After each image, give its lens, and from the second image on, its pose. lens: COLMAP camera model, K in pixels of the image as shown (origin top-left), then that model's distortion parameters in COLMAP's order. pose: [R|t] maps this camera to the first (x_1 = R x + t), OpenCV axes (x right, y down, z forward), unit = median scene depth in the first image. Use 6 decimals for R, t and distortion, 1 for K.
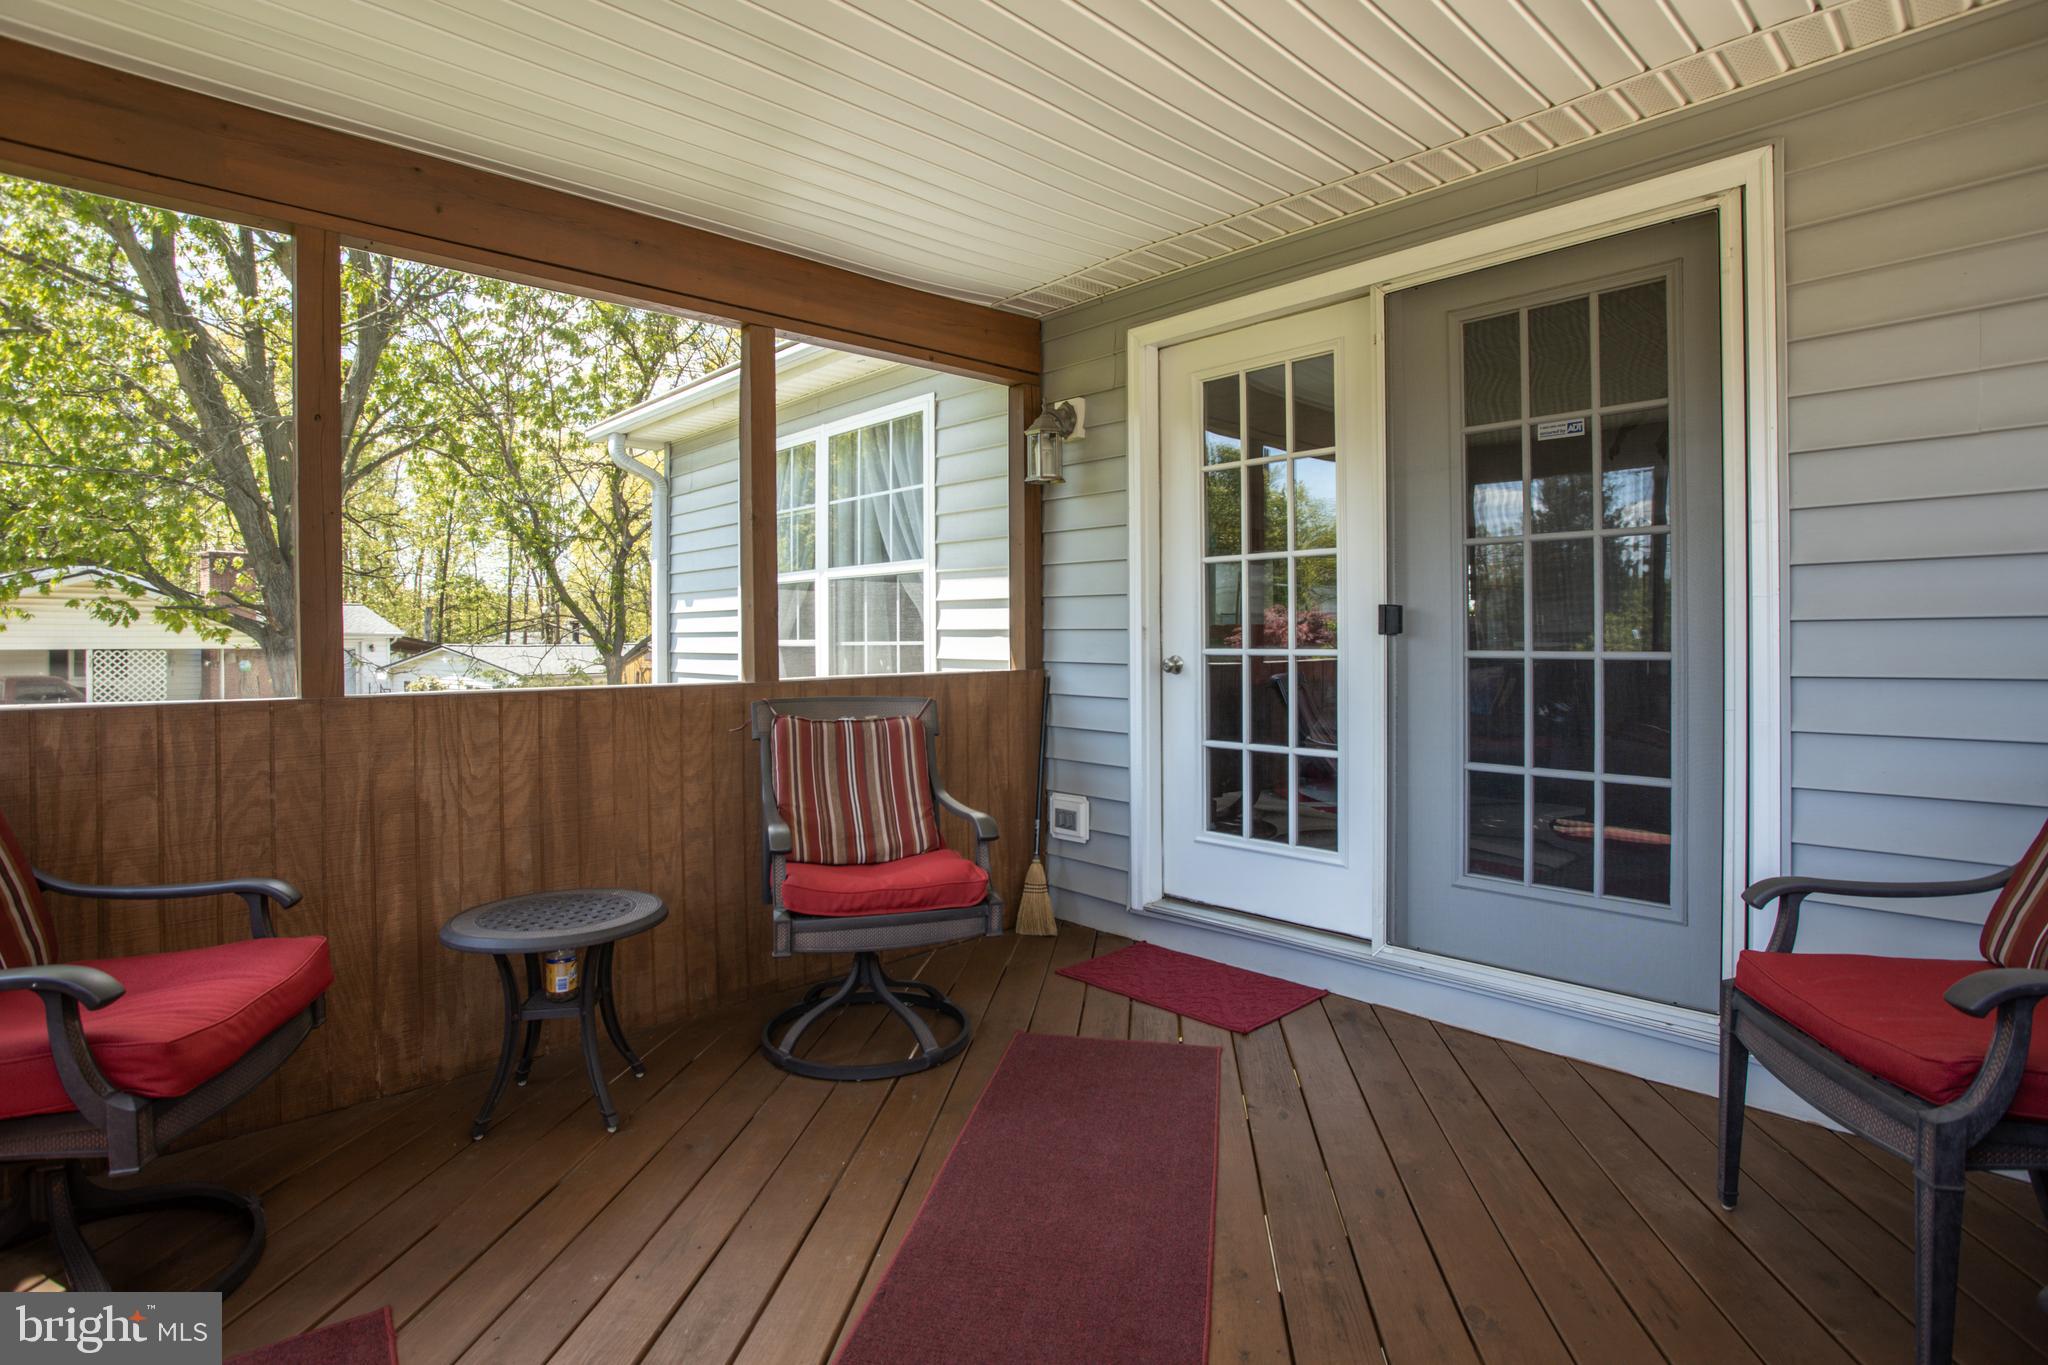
lens RADIAL K [[1044.2, 0, 1024.0], [0, 1044.2, 682.5], [0, 0, 1]] dist [-0.067105, 0.031676]
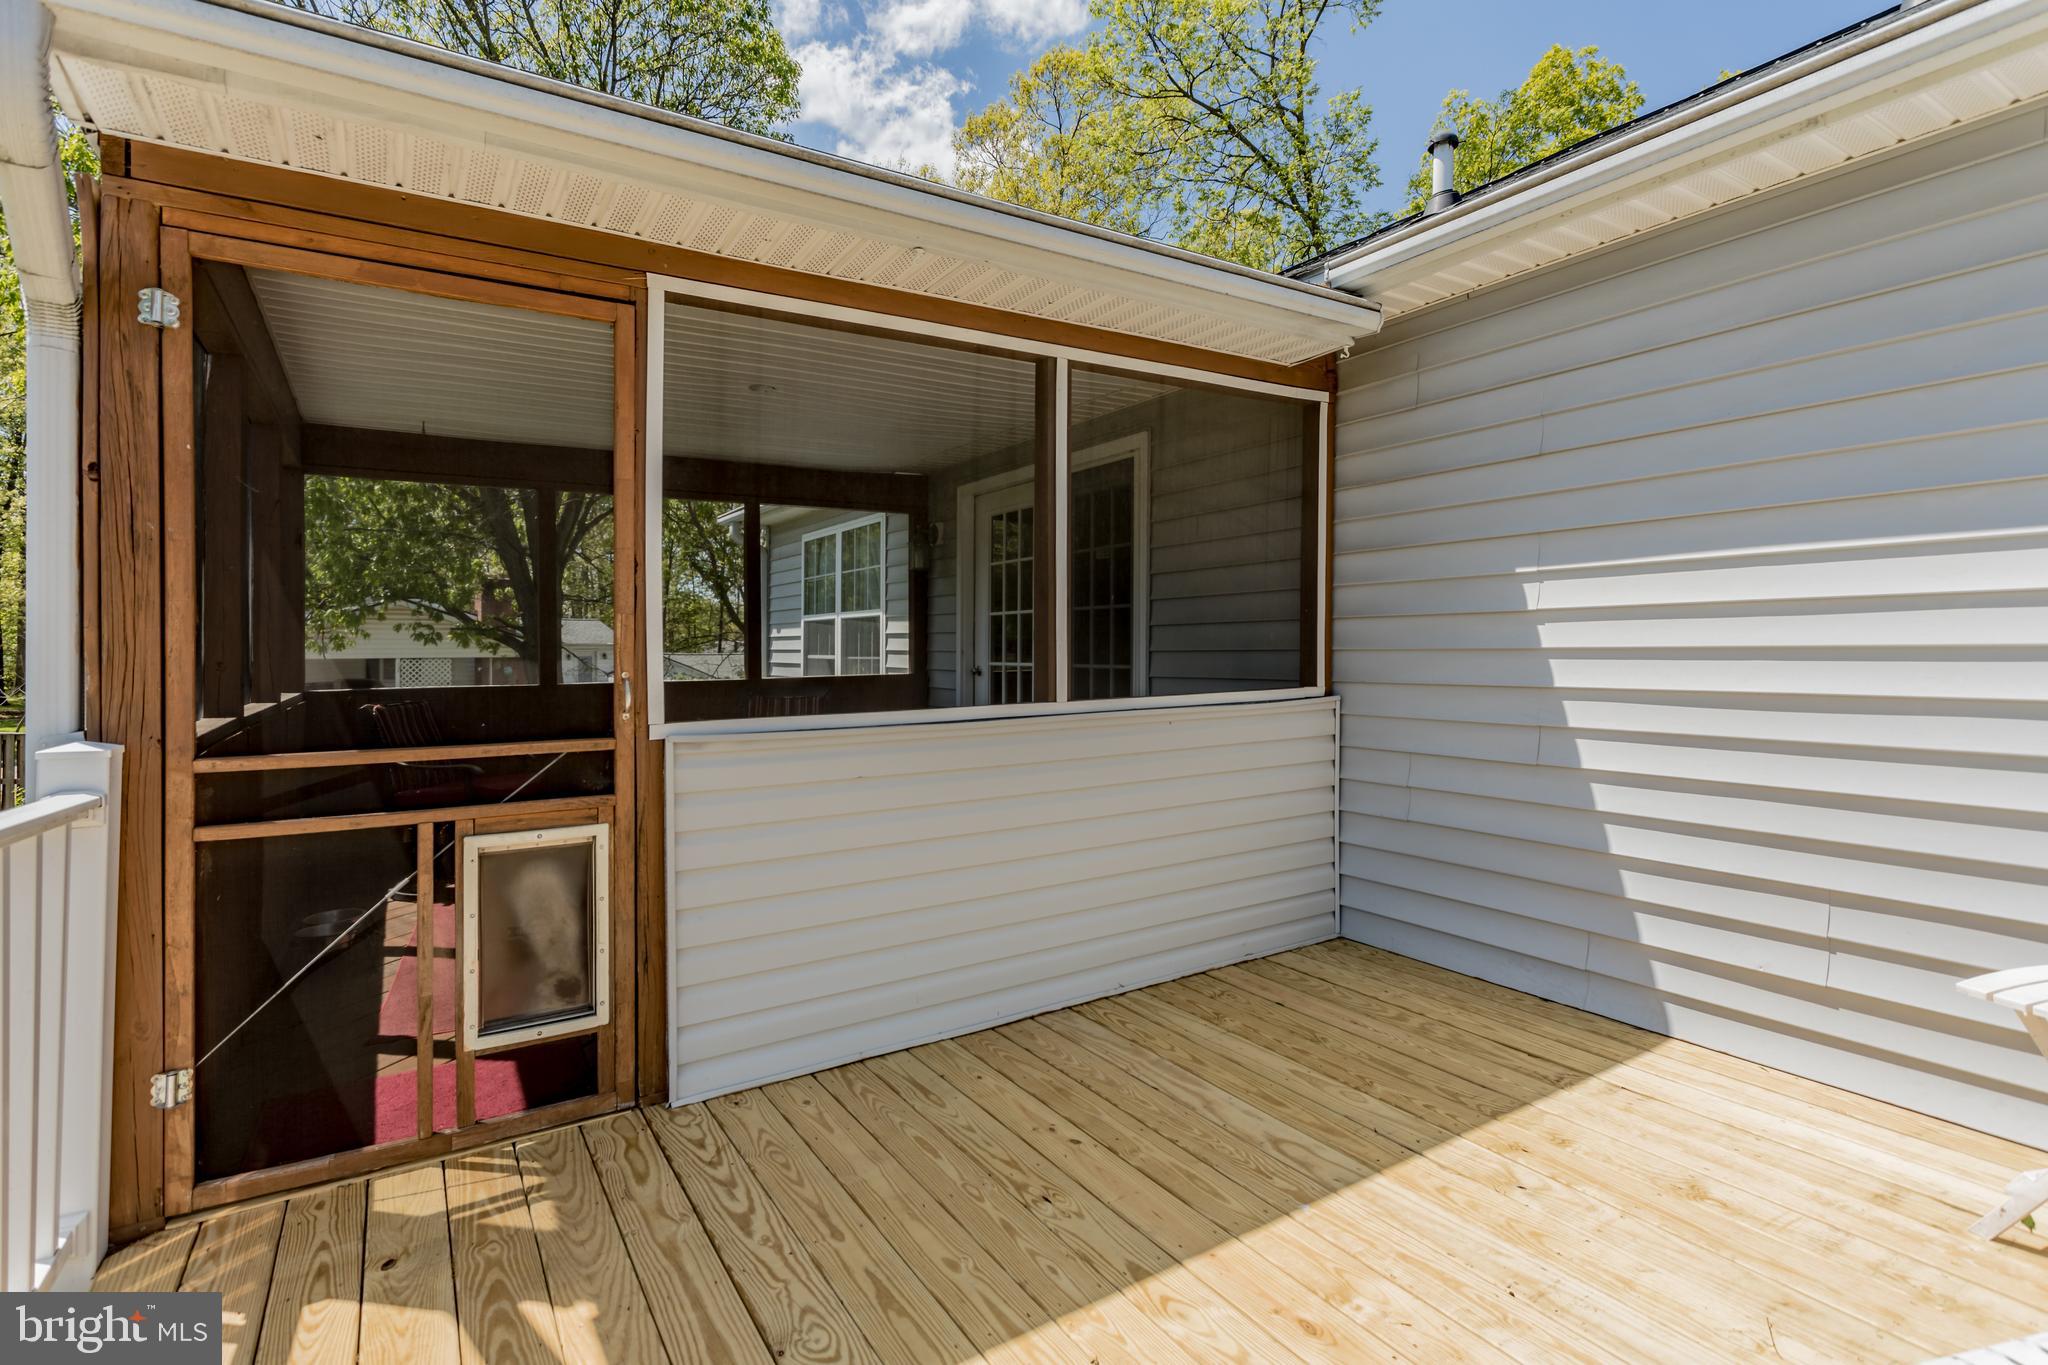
lens RADIAL K [[994.3, 0, 1018.7], [0, 994.3, 644.0], [0, 0, 1]] dist [0.004776, 0.001783]
pose [[0.983788, -0.011535, -0.178962, 0.170762], [0.004715, 0.999248, -0.038486, 0.001487], [0.179272, 0.037018, 0.983103, -0.229526]]
